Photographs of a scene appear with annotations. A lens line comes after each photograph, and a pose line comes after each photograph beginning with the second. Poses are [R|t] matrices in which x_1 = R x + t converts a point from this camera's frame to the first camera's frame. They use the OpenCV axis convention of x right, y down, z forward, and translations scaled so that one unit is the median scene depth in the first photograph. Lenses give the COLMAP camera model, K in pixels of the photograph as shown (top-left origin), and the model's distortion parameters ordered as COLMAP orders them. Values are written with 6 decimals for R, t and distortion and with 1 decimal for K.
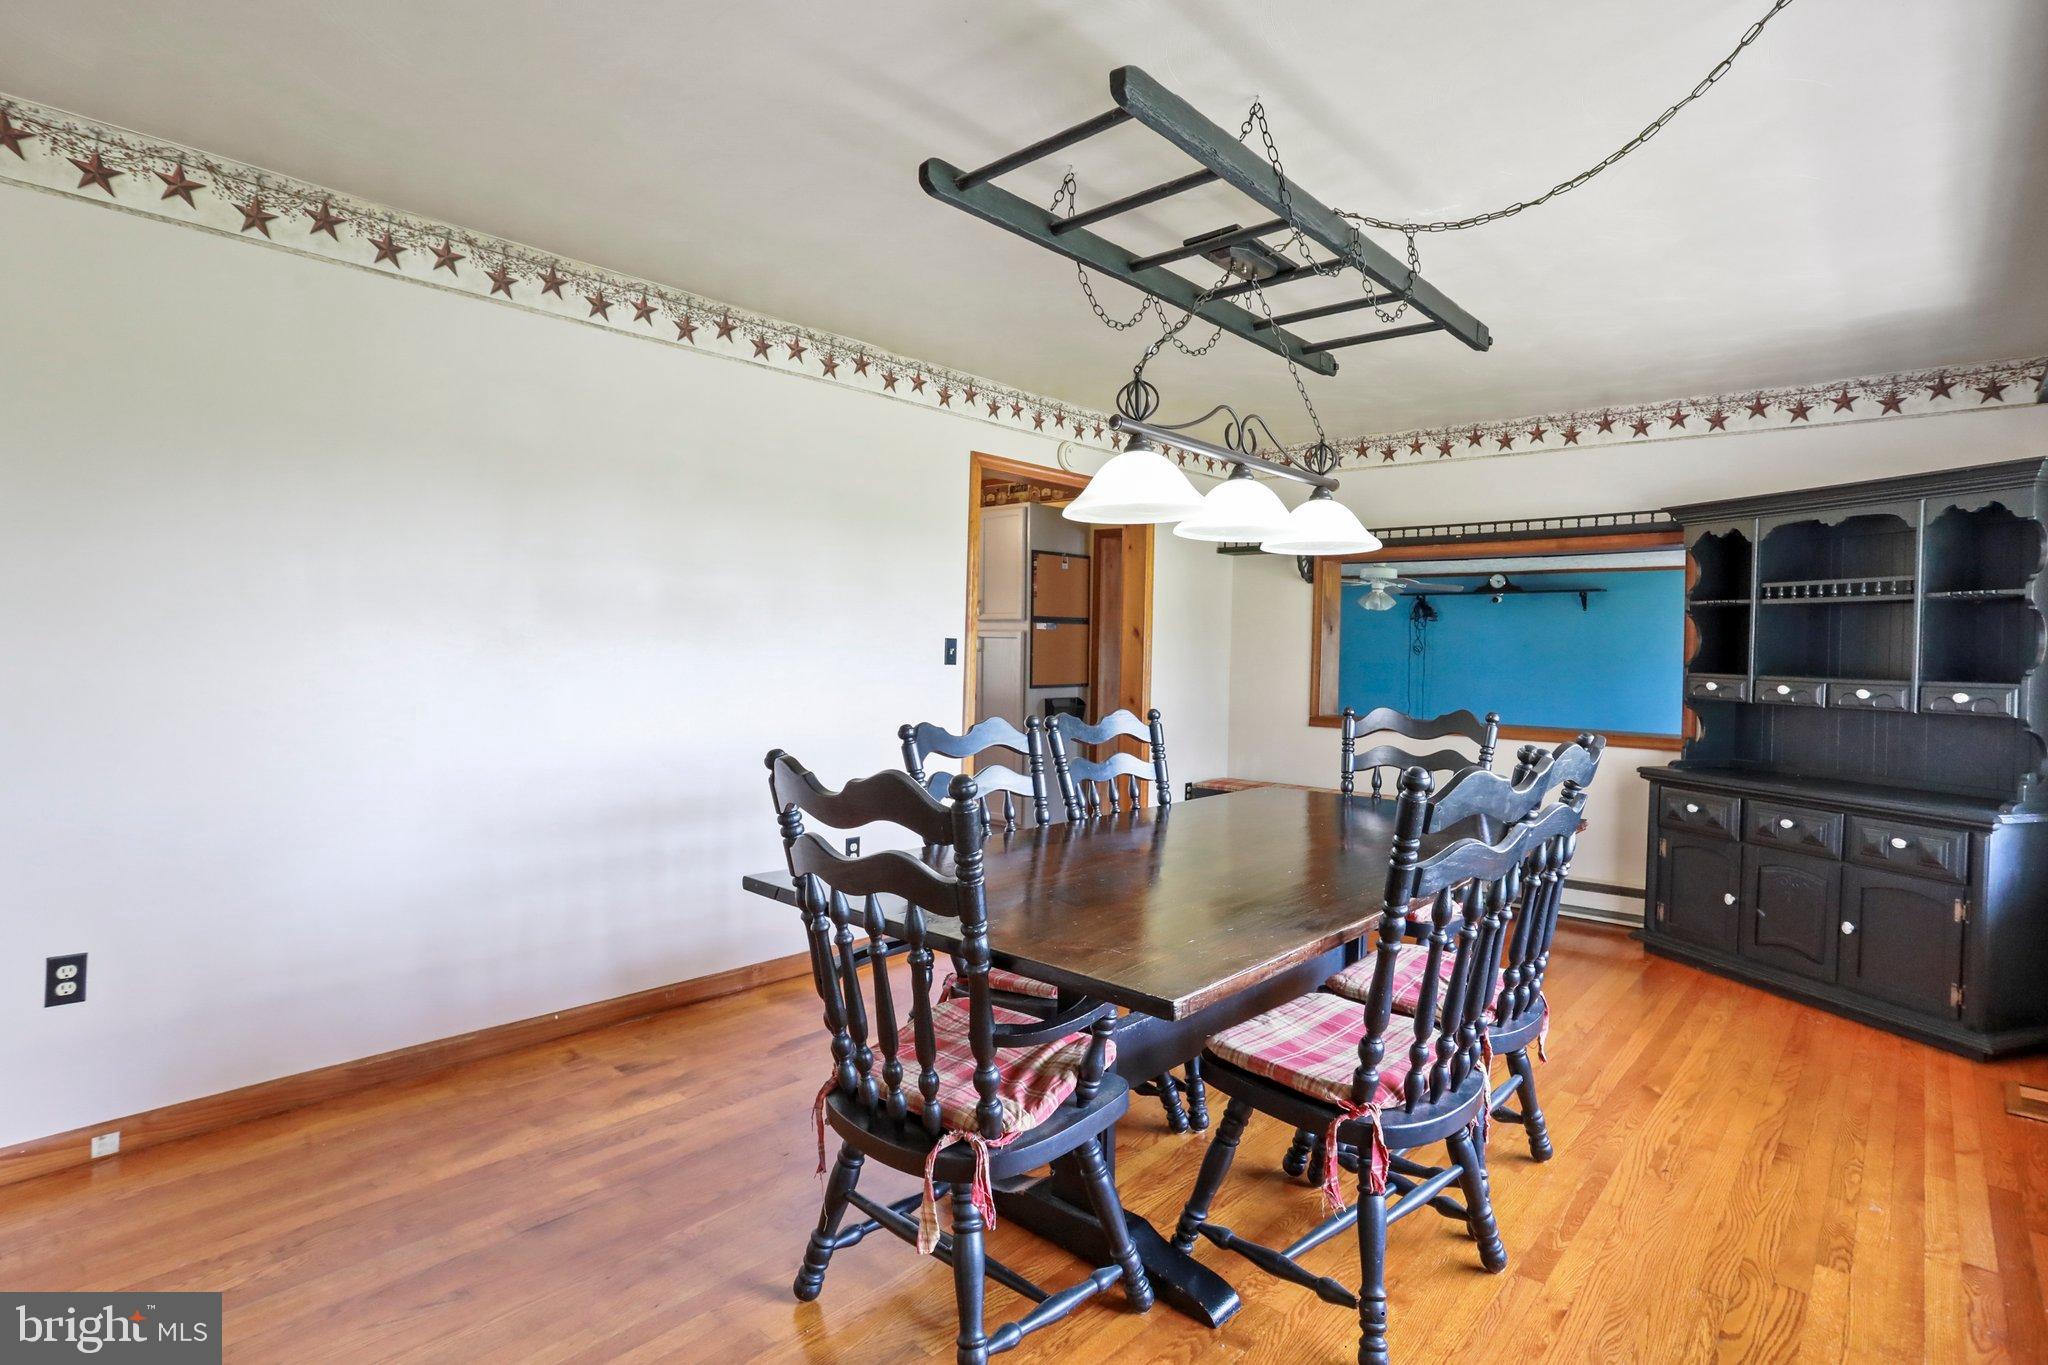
lens RADIAL K [[1013.9, 0, 1013.6], [0, 1013.9, 671.5], [0, 0, 1]] dist [-0.066766, 0.035937]
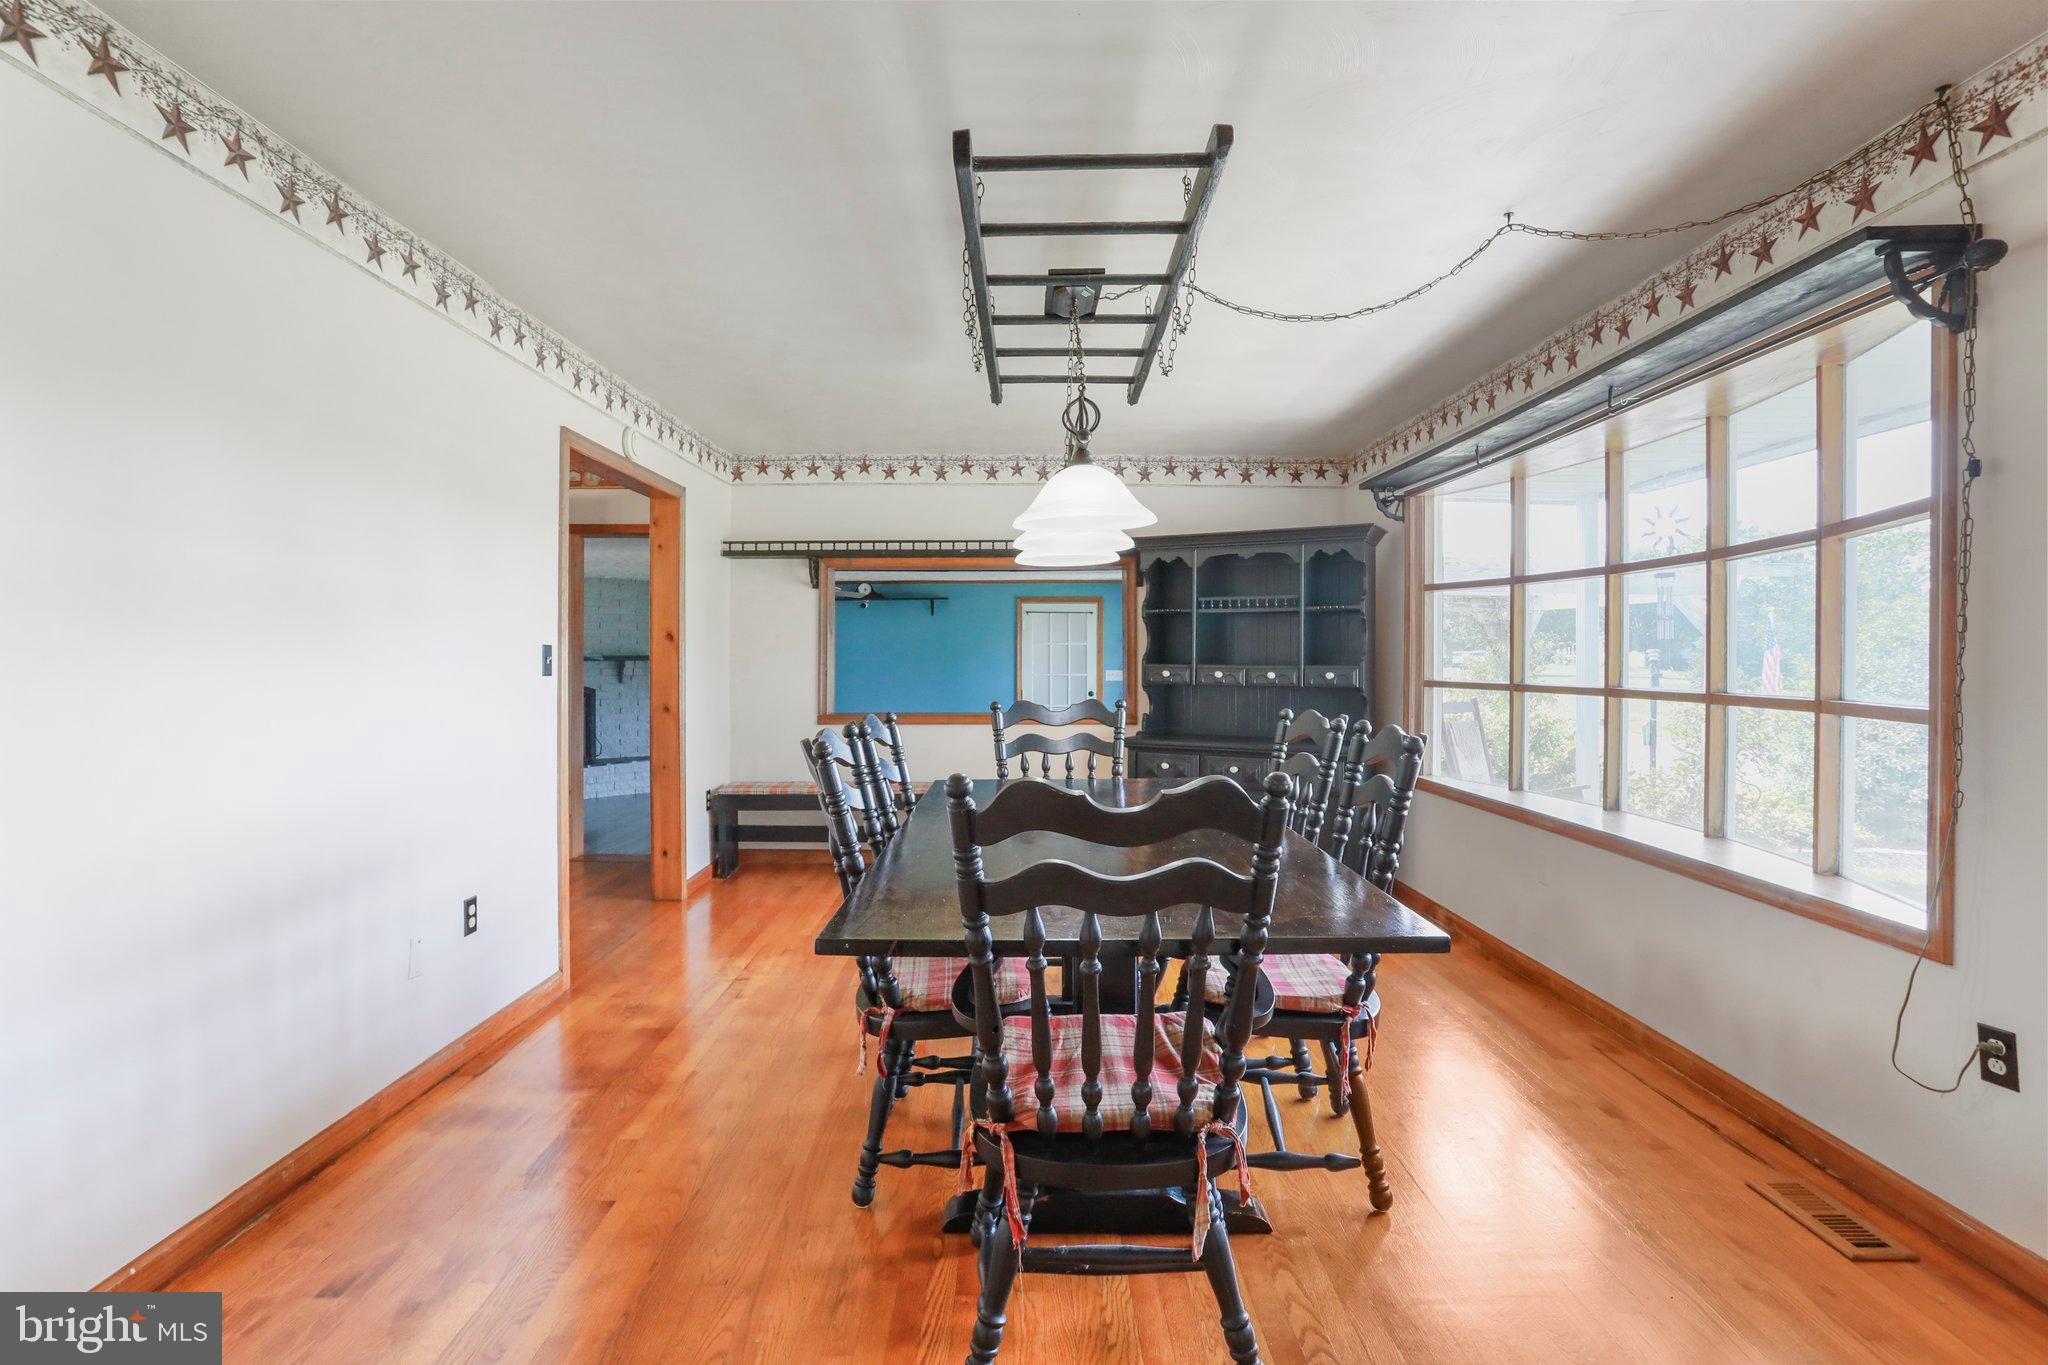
lens RADIAL K [[982.4, 0, 1026.7], [0, 982.4, 661.8], [0, 0, 1]] dist [-0.058612, 0.032941]
pose [[0.742005, -0.022380, 0.670021, -0.345451], [0.030379, 0.999538, -0.000256, -0.007078], [-0.669706, 0.020544, 0.742342, 0.153170]]
